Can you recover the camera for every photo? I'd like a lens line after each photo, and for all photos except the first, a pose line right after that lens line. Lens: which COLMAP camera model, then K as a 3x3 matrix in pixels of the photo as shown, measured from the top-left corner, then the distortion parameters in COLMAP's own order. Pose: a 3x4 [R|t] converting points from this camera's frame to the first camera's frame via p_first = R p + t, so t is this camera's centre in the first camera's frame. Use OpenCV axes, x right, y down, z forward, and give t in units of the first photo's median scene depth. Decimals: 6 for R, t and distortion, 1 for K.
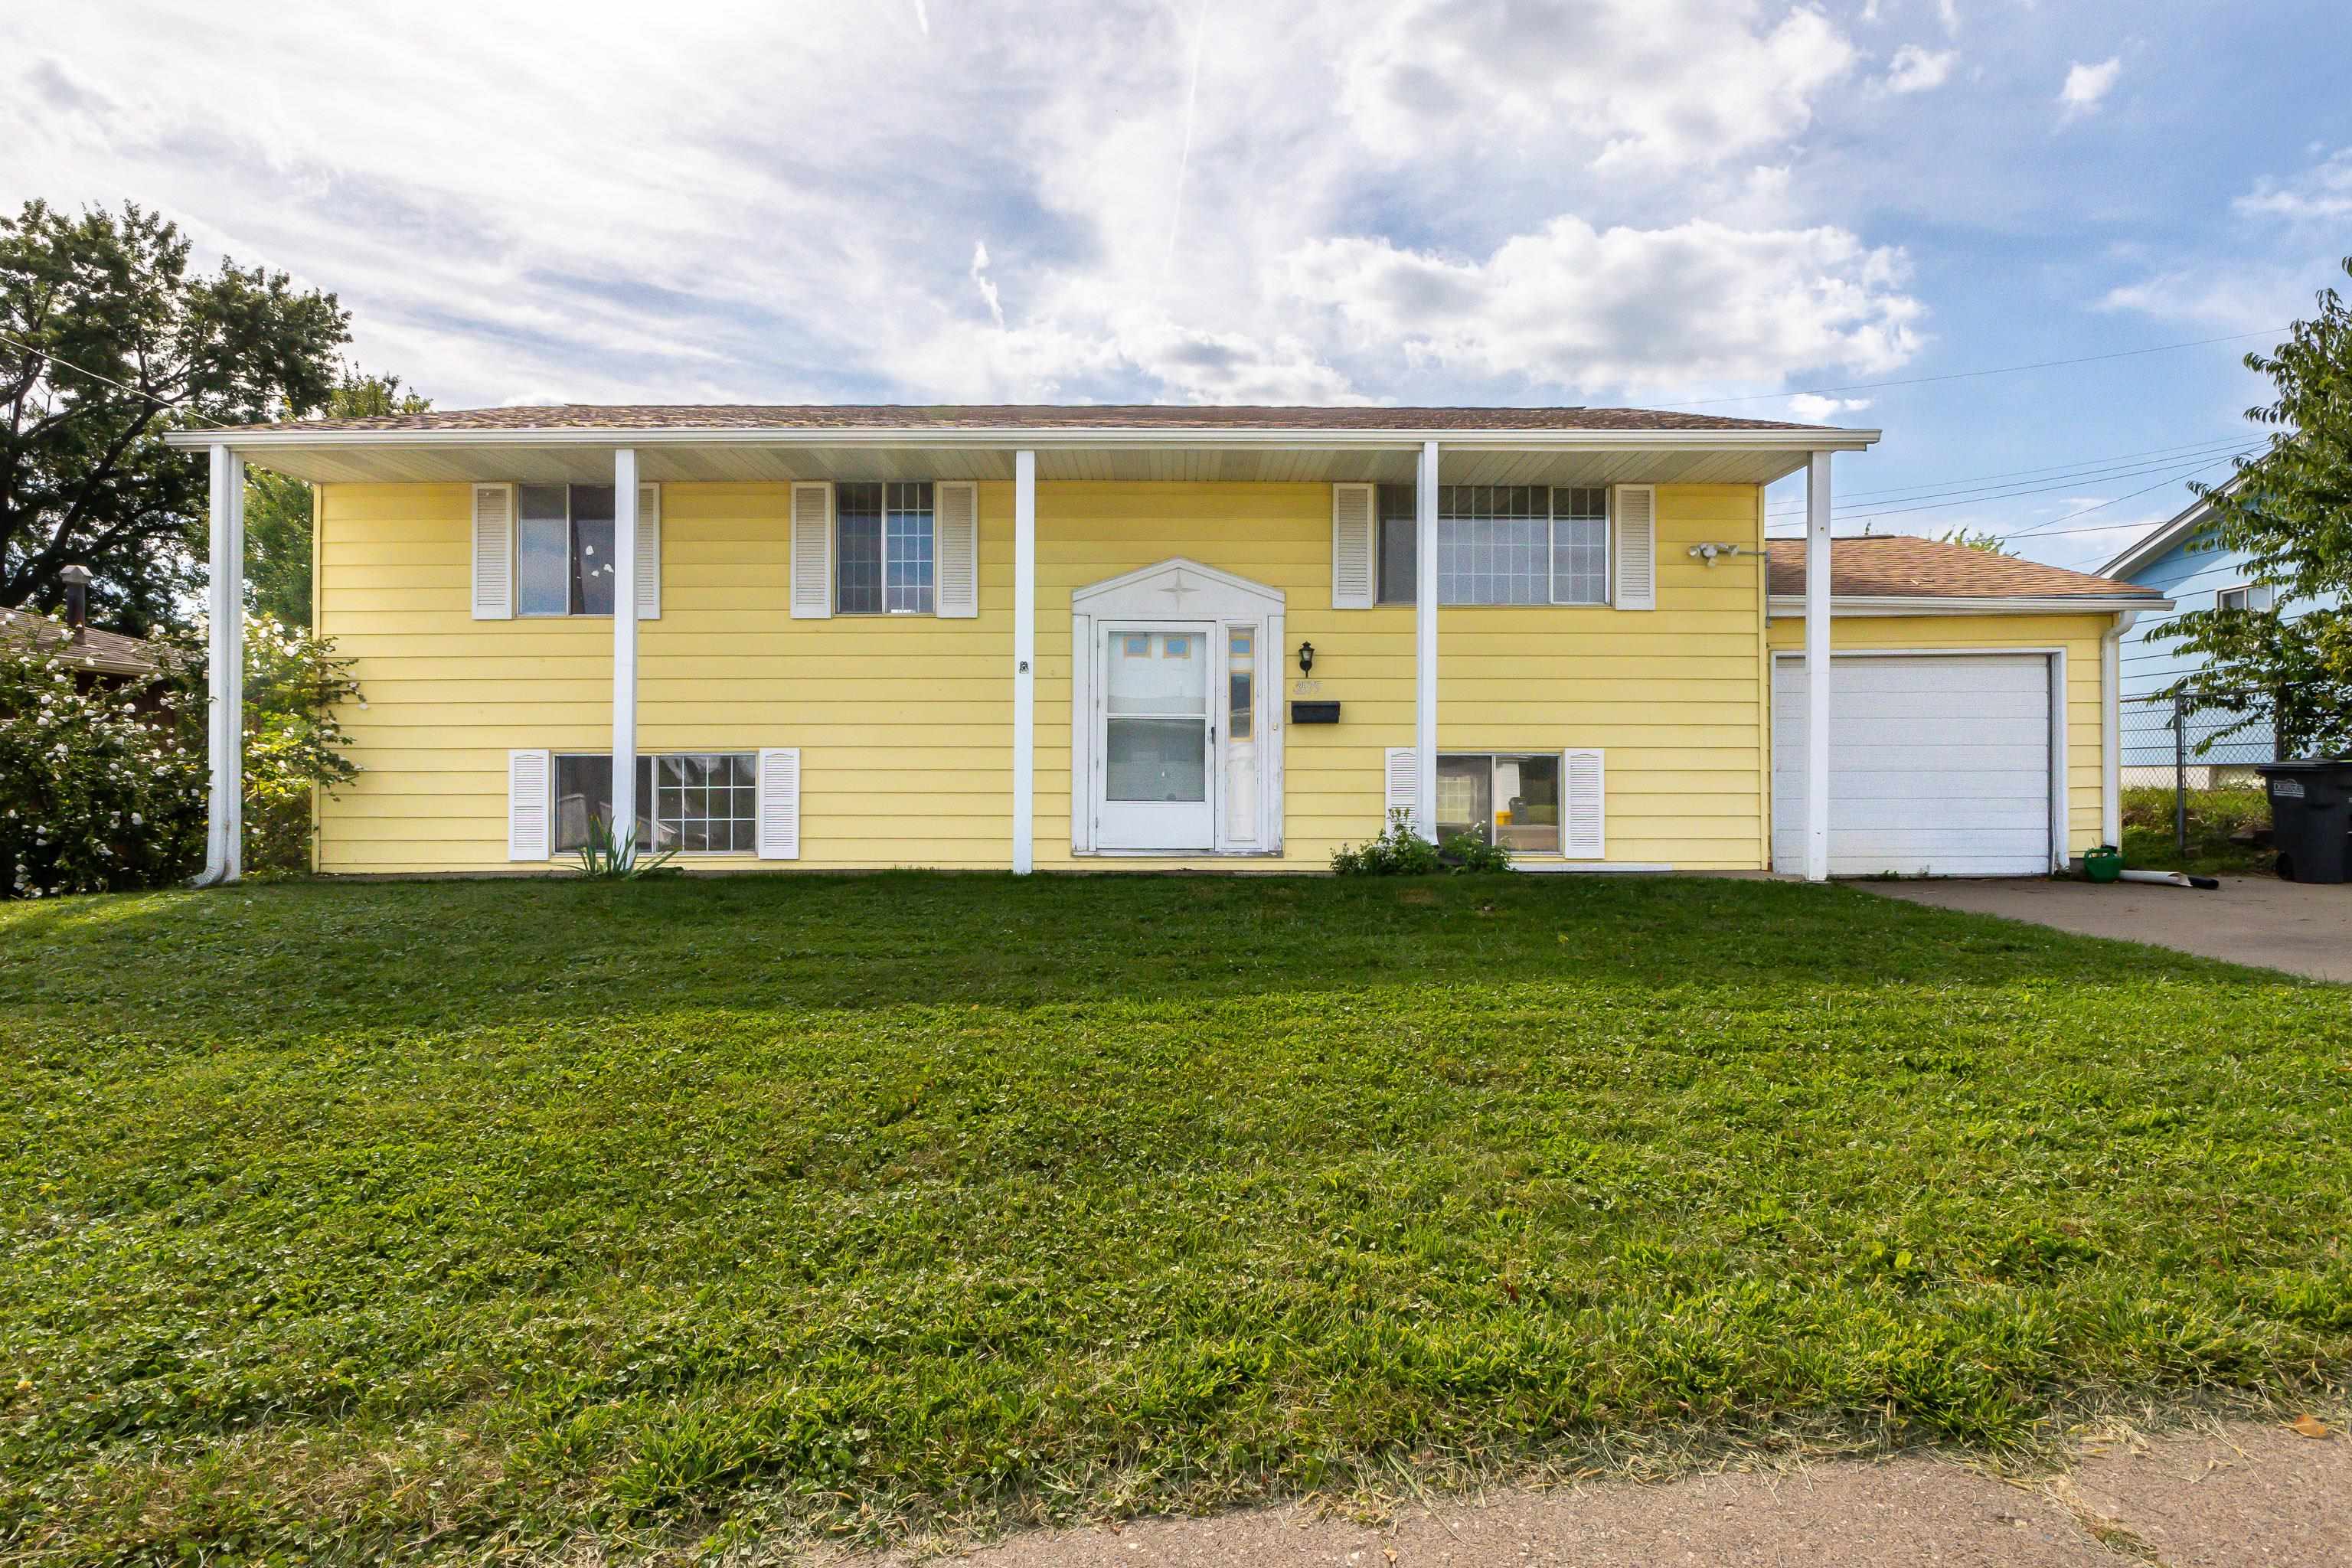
lens RADIAL K [[1265.5, 0, 1186.7], [0, 1265.5, 825.7], [0, 0, 1]] dist [-0.018696, 0.002794]
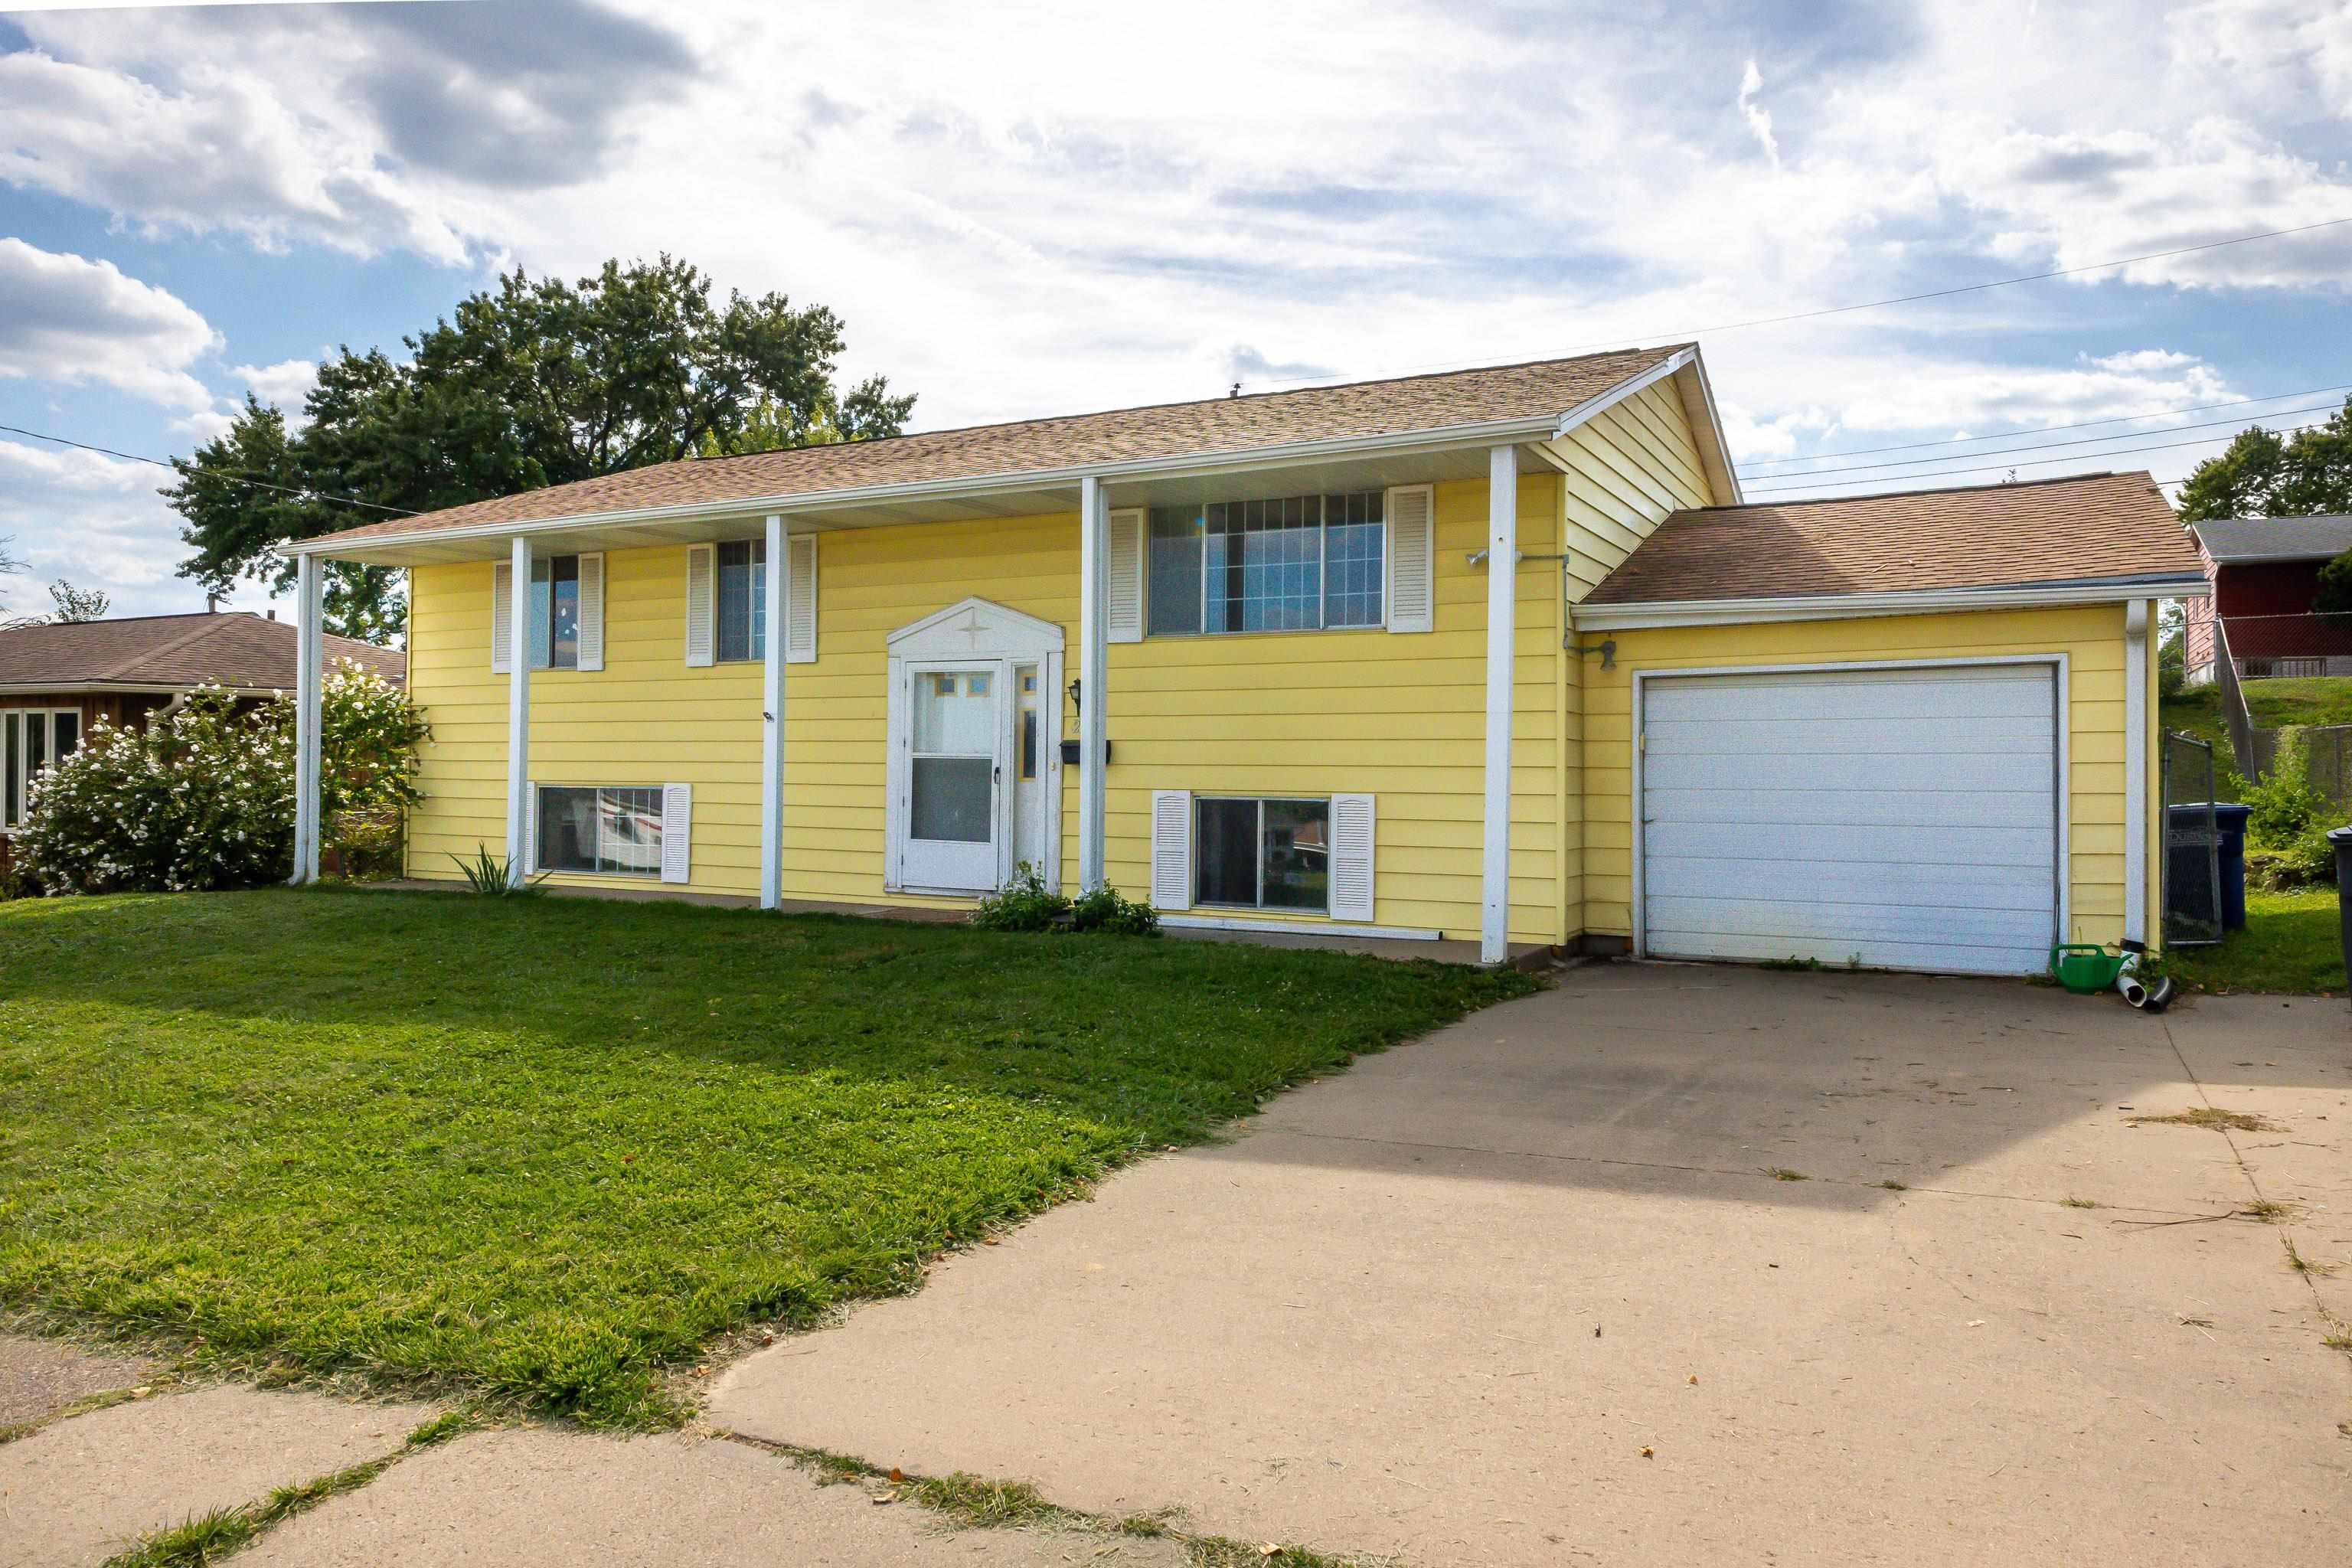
lens RADIAL K [[1597.1, 0, 1174.9], [0, 1597.1, 783.1], [0, 0, 1]] dist [-0.001454, -0.004788]
pose [[0.874524, 0.010873, -0.484861, 0.690314], [-0.022532, 0.999580, -0.018225, -0.042233], [0.484459, 0.026863, 0.874401, -0.019232]]
